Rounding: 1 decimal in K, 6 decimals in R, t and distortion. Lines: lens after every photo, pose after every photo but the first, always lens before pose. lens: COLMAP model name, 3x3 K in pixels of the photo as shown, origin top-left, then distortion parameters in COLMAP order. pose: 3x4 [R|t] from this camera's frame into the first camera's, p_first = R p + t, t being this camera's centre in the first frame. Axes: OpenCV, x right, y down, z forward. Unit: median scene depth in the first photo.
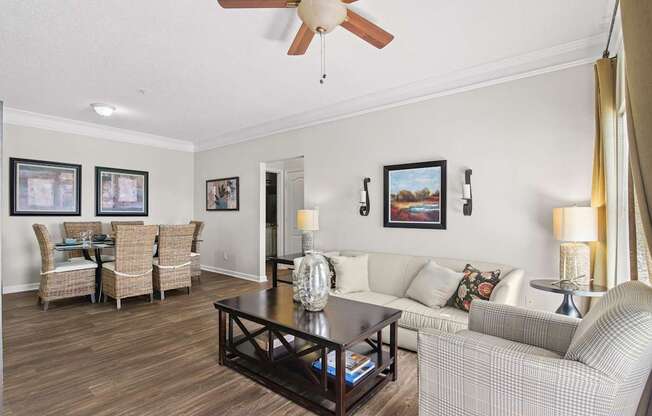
lens RADIAL K [[305.3, 0, 321.3], [0, 305.3, 214.7], [0, 0, 1]] dist [-0.006697, -0.000069]
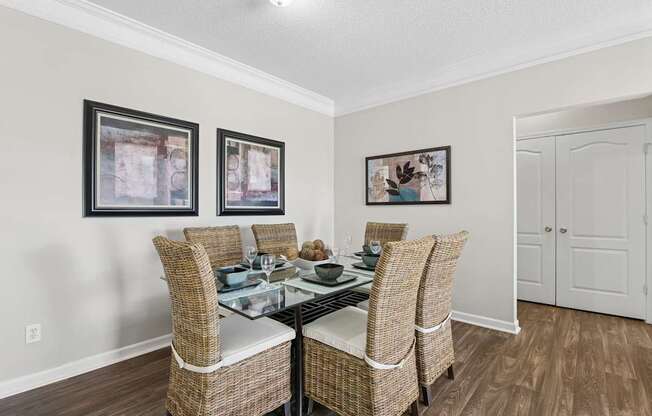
lens RADIAL K [[305.3, 0, 330.0], [0, 305.3, 203.6], [0, 0, 1]] dist [-0.006697, -0.000069]
pose [[0.999386, -0.008636, -0.033953, -0.504929], [0.007867, 0.999710, -0.022741, -0.002874], [0.034140, 0.022459, 0.999165, 0.429685]]
